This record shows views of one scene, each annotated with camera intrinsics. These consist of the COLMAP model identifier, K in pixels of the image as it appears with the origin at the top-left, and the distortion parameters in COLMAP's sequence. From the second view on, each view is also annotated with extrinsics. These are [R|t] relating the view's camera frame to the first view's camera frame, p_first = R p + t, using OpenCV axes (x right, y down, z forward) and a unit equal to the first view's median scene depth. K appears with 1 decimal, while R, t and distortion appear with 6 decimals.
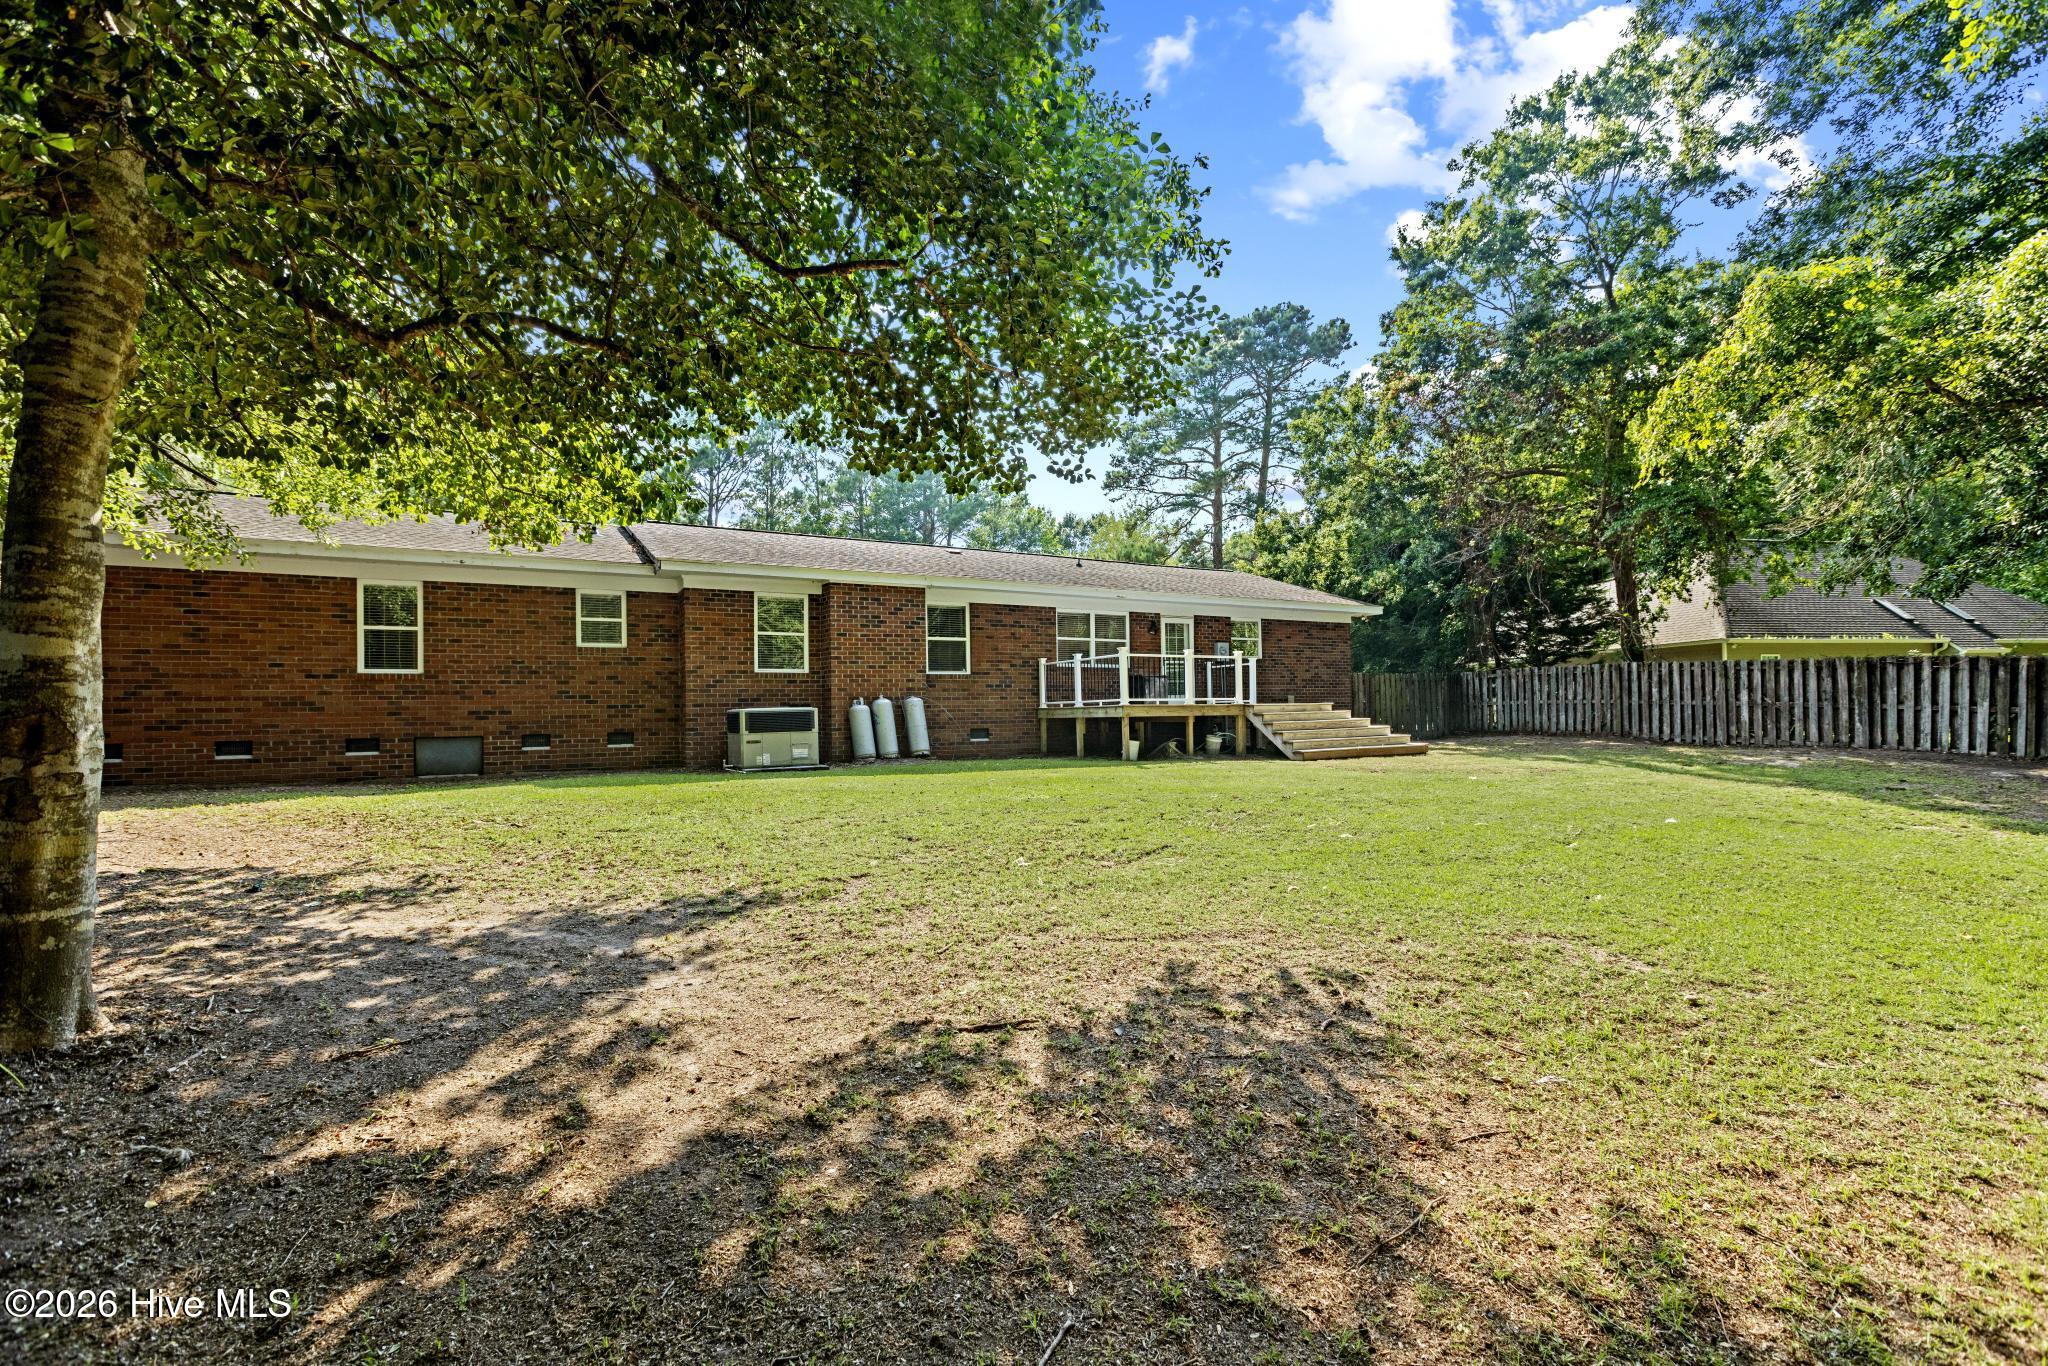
lens RADIAL K [[919.2, 0, 1030.2], [0, 919.2, 695.4], [0, 0, 1]] dist [-0.000189, -0.000412]
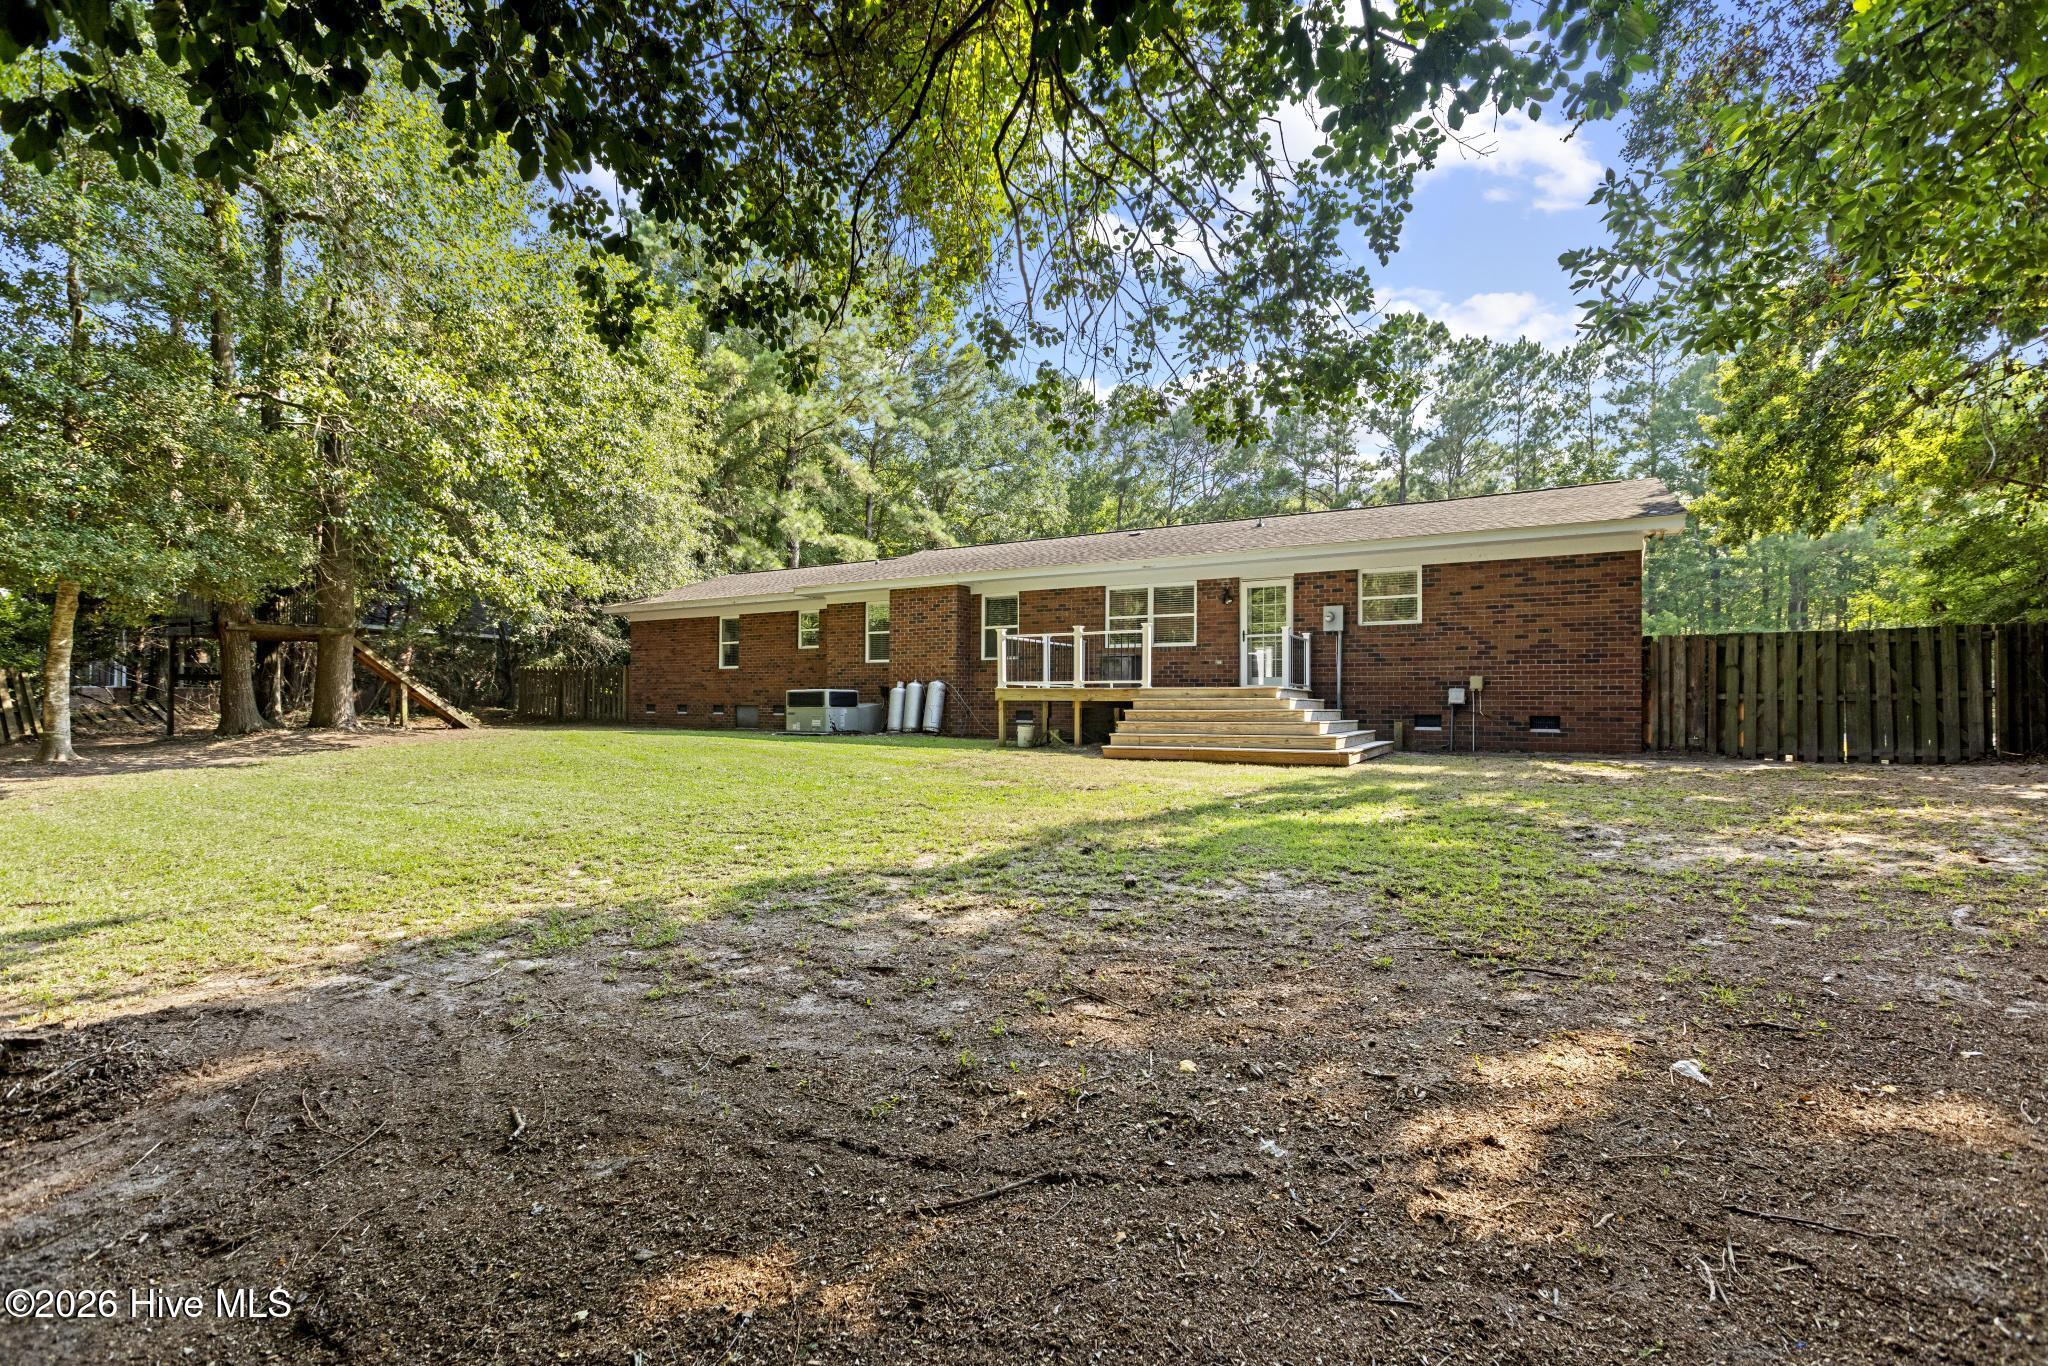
lens RADIAL K [[919.2, 0, 1030.2], [0, 919.2, 695.4], [0, 0, 1]] dist [-0.000189, -0.000412]
pose [[0.496333, 0.015142, -0.868000, 0.970100], [0.011788, 0.999638, 0.024179, -0.006995], [0.868052, -0.022232, 0.495975, 0.538911]]
